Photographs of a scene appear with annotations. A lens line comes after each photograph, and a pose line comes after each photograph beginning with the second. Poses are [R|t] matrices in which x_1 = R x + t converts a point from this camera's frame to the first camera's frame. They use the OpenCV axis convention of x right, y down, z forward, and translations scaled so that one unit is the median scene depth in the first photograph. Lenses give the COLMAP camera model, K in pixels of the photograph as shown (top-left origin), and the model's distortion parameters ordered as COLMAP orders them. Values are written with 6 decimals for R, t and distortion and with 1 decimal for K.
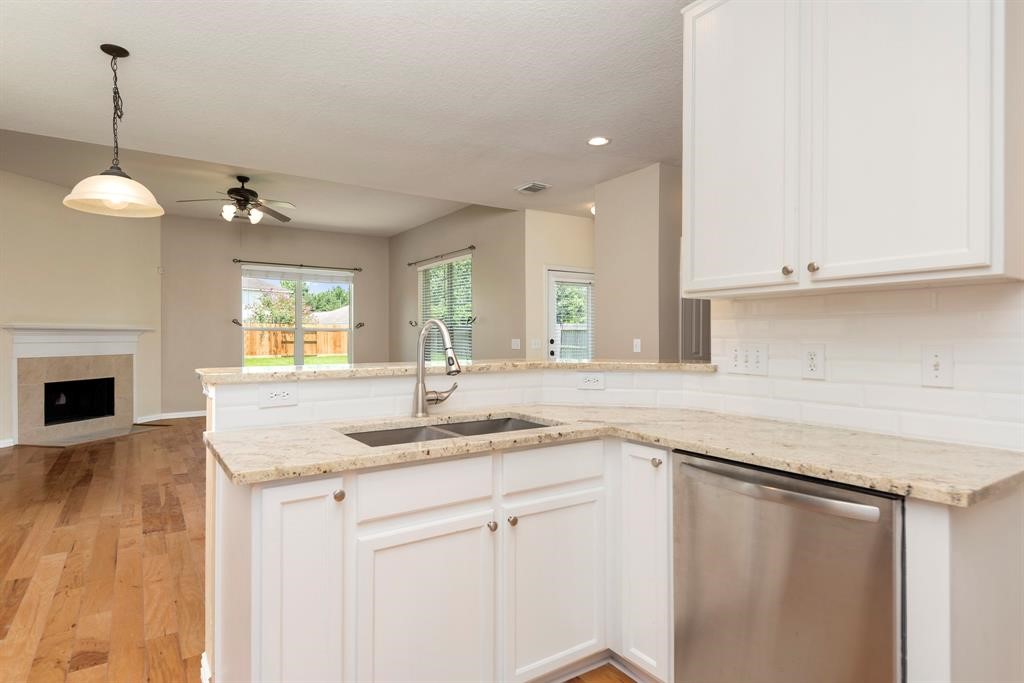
lens RADIAL K [[551.7, 0, 511.2], [0, 551.7, 334.5], [0, 0, 1]] dist [0.027719, -0.010067]
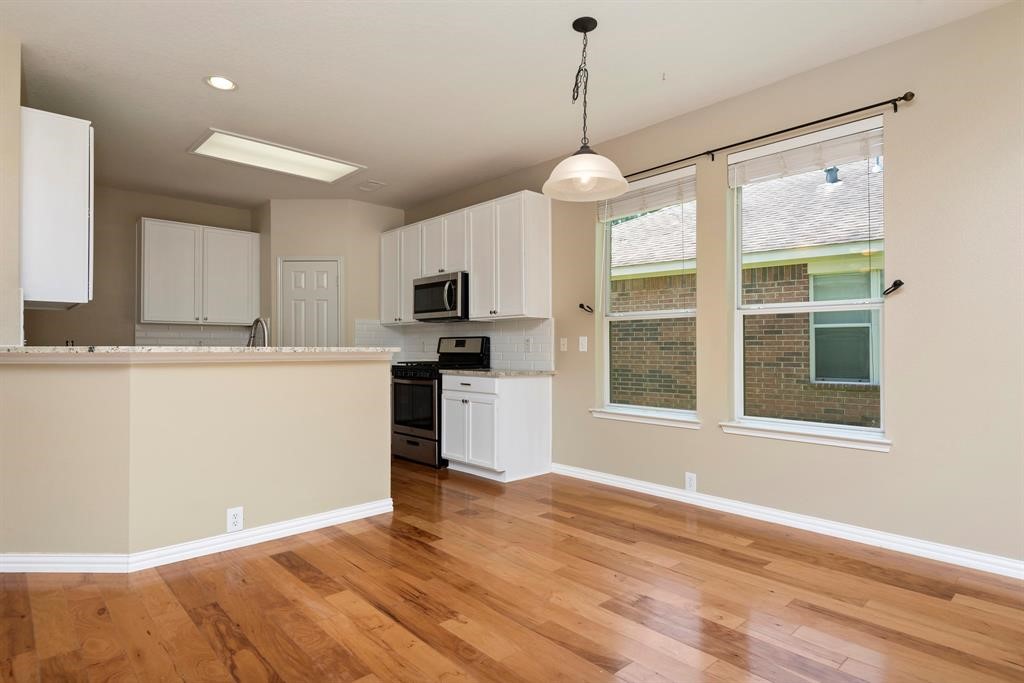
lens RADIAL K [[551.7, 0, 511.5], [0, 551.7, 347.7], [0, 0, 1]] dist [0.027719, -0.010067]
pose [[-0.987963, 0.001513, -0.154685, -0.205141], [0.002543, 0.999976, -0.006461, 0.024043], [0.154672, -0.006777, -0.987943, 0.899493]]
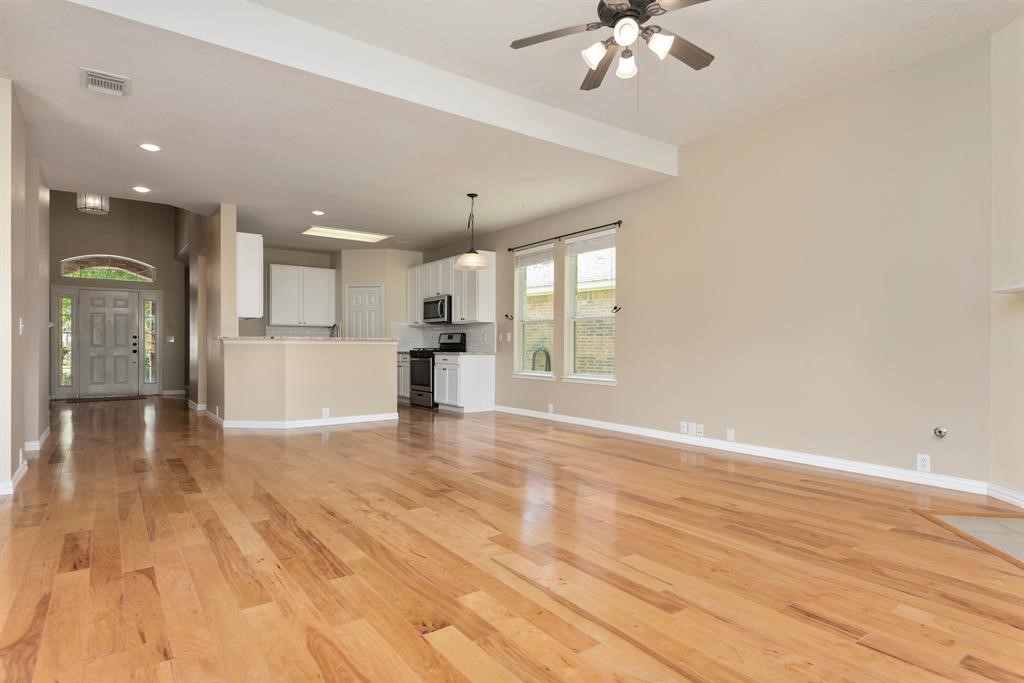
lens RADIAL K [[551.7, 0, 506.1], [0, 551.7, 347.8], [0, 0, 1]] dist [0.027719, -0.010067]
pose [[-0.999526, 0.000182, -0.030785, -0.363243], [0.000233, 0.999999, -0.001626, 0.042119], [0.030784, -0.001633, -0.999525, 1.480151]]
